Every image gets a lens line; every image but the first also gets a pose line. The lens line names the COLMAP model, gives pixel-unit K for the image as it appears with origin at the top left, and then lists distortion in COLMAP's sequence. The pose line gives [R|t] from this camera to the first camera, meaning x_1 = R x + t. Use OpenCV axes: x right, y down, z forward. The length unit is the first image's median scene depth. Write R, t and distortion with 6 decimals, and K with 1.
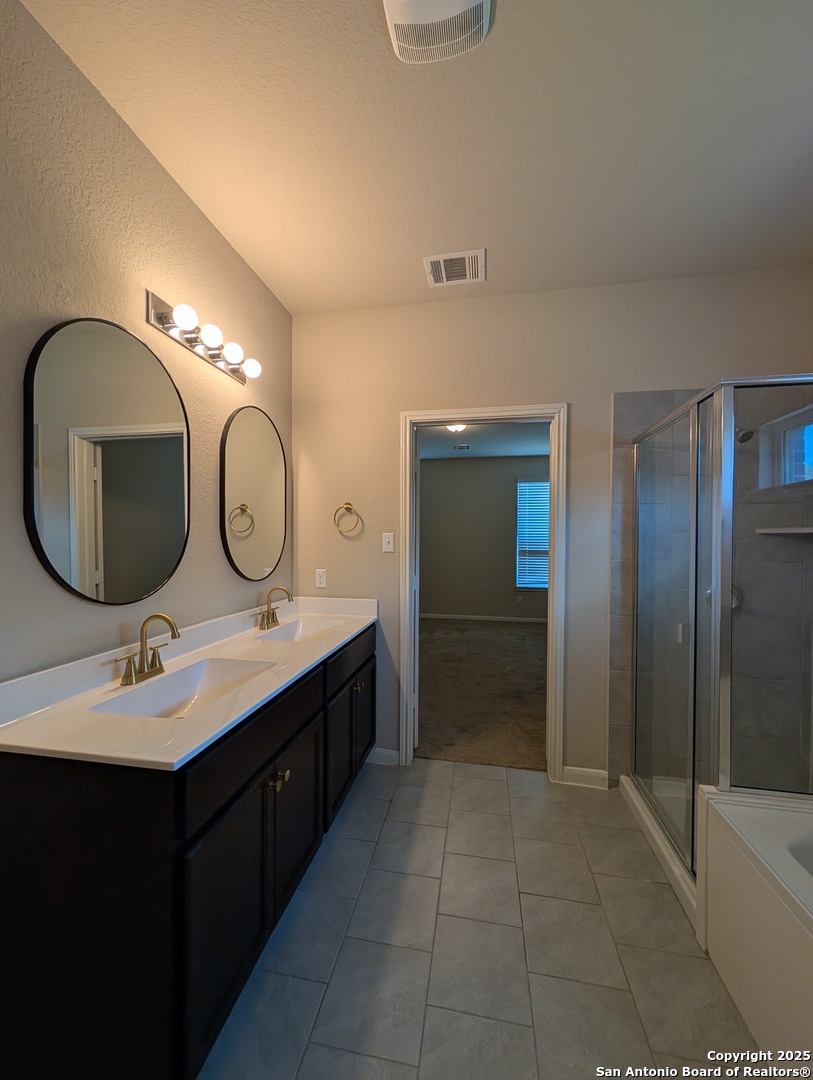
lens RADIAL K [[409.7, 0, 406.5], [0, 409.7, 540.0], [0, 0, 1]] dist [0.000547, 0.000197]
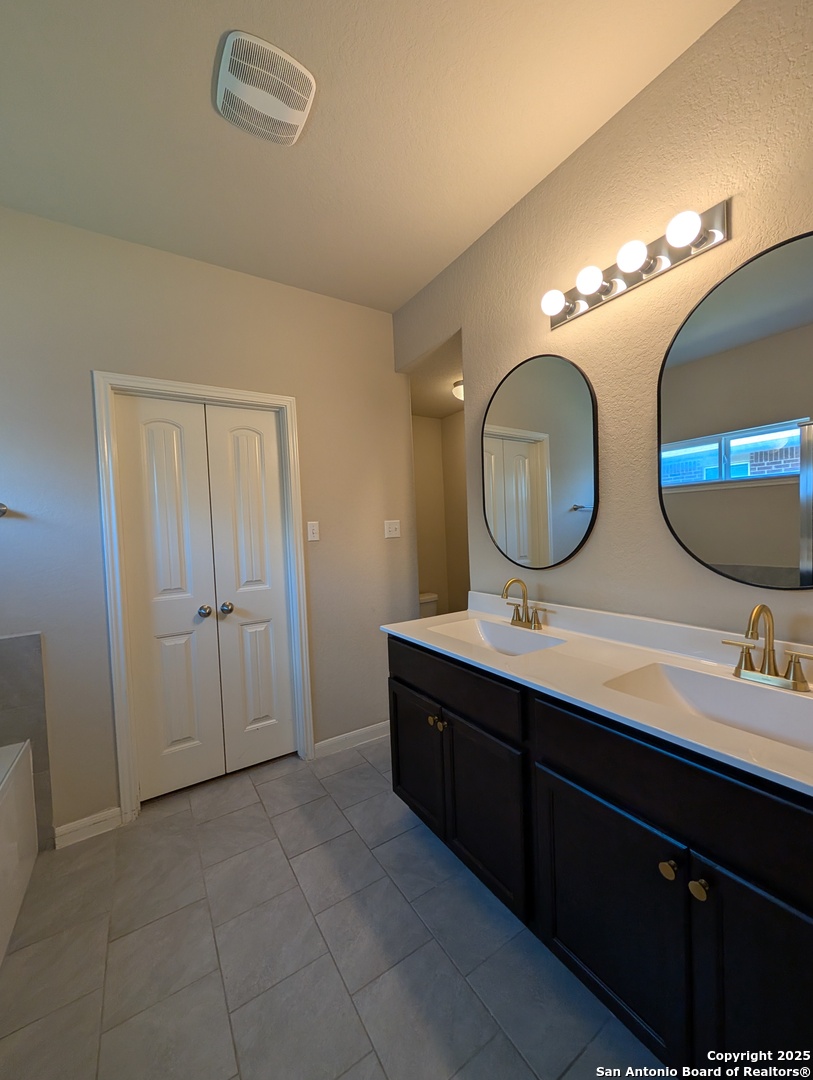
lens RADIAL K [[415.3, 0, 406.5], [0, 415.3, 540.0], [0, 0, 1]] dist [-0.001216, 0.000082]
pose [[-0.732202, 0.050250, -0.679231, 0.510450], [0.040582, 0.998722, 0.030139, 0.004420], [0.679877, -0.005496, -0.733306, 1.675002]]
